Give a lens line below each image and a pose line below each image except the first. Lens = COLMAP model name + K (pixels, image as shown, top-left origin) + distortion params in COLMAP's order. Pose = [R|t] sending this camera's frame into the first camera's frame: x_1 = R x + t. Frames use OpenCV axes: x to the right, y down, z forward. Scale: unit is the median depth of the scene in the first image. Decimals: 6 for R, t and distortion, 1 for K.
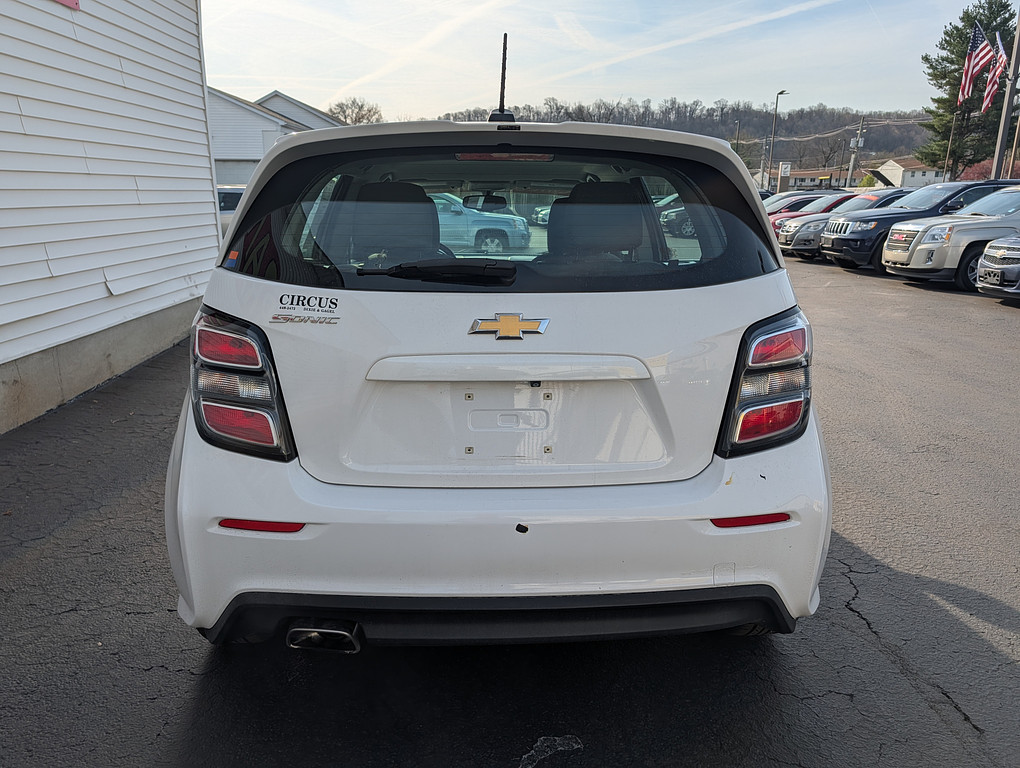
lens RADIAL K [[739.6, 0, 510.0], [0, 739.6, 384.0], [0, 0, 1]] dist [0.014515, -0.012727]
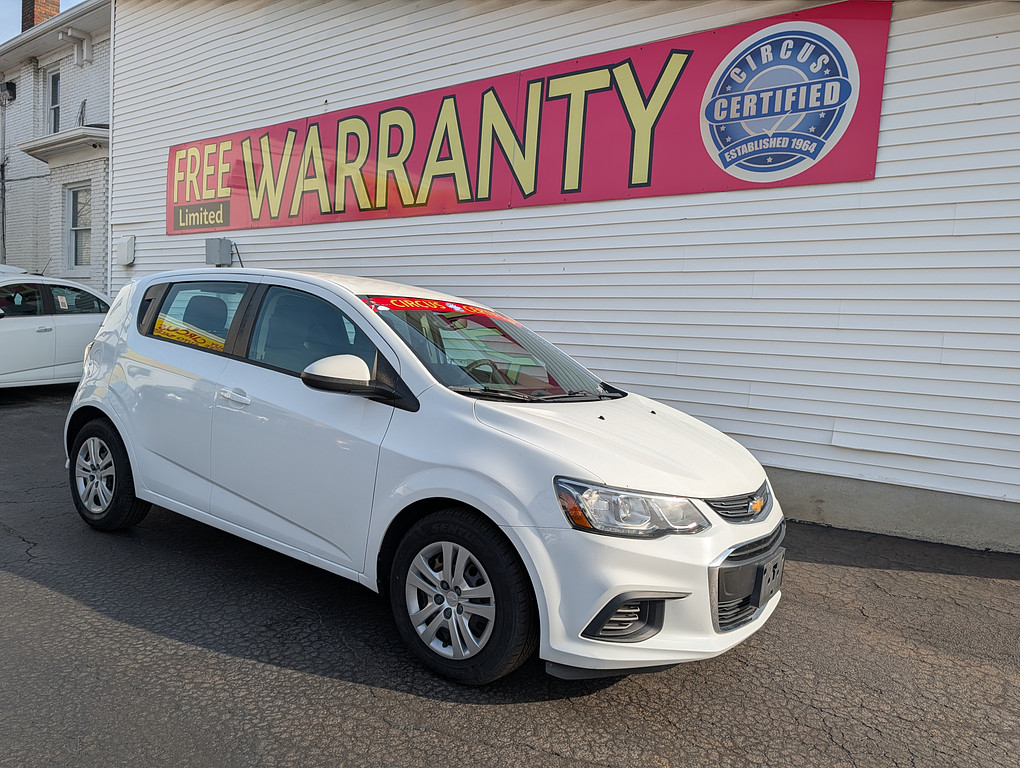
lens RADIAL K [[739.6, 0, 510.0], [0, 739.6, 384.0], [0, 0, 1]] dist [0.014515, -0.012727]
pose [[-0.604349, -0.003109, -0.796714, 0.506392], [-0.260662, 0.945730, 0.194035, -0.266066], [0.752873, 0.324938, -0.572361, 1.165641]]
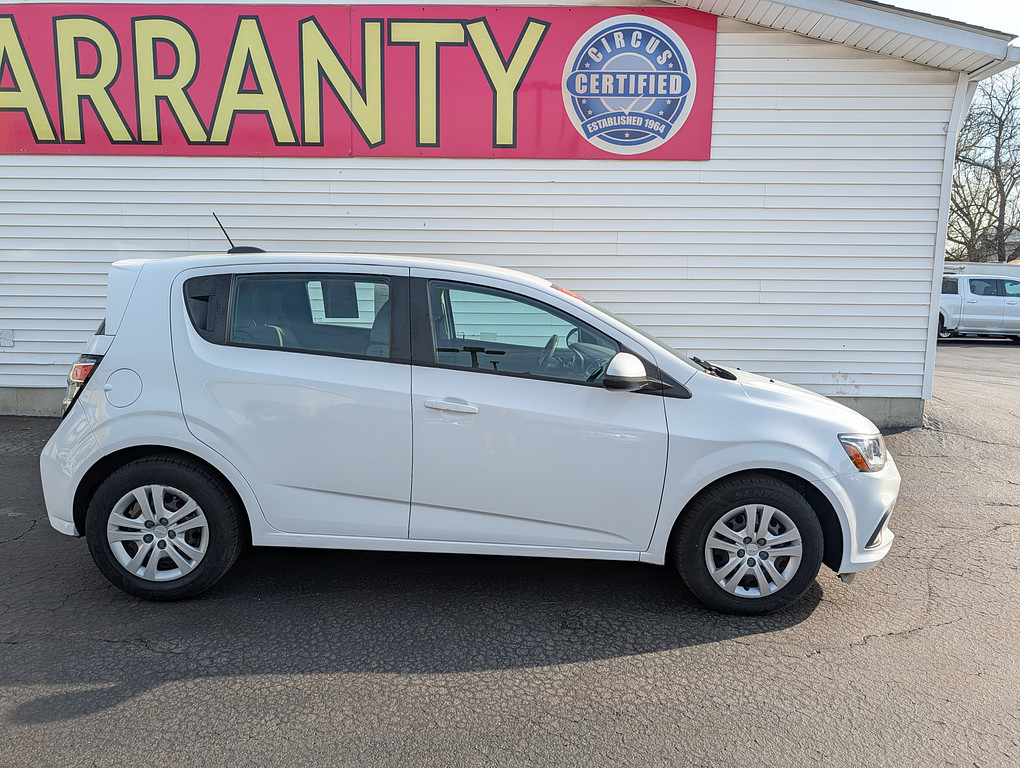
lens RADIAL K [[741.1, 0, 513.3], [0, 741.1, 377.7], [0, 0, 1]] dist [0.006967, -0.002199]
pose [[-0.022578, 0.119898, -0.992529, 0.713350], [-0.259219, 0.958128, 0.121639, -0.177179], [0.965555, 0.260029, 0.009447, 0.667769]]
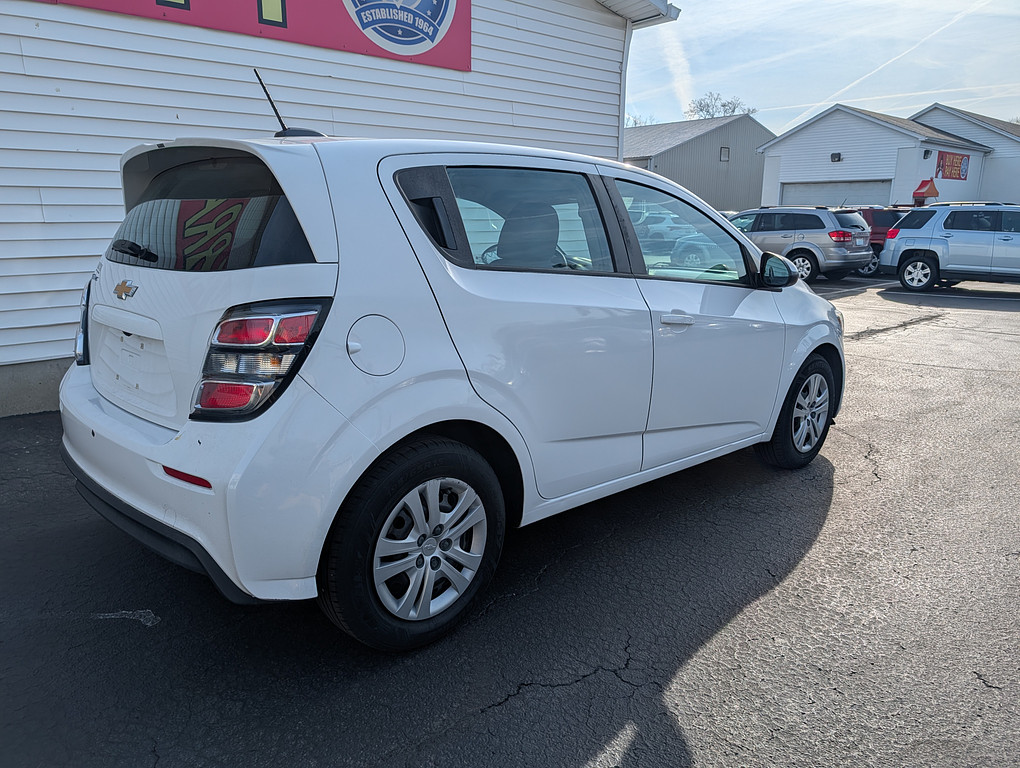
lens RADIAL K [[739.6, 0, 510.0], [0, 739.6, 384.0], [0, 0, 1]] dist [0.014515, -0.012727]
pose [[0.667200, 0.160446, -0.727393, 0.460283], [-0.181691, 0.982085, 0.049970, -0.031963], [0.722379, 0.098821, 0.684399, 0.181874]]
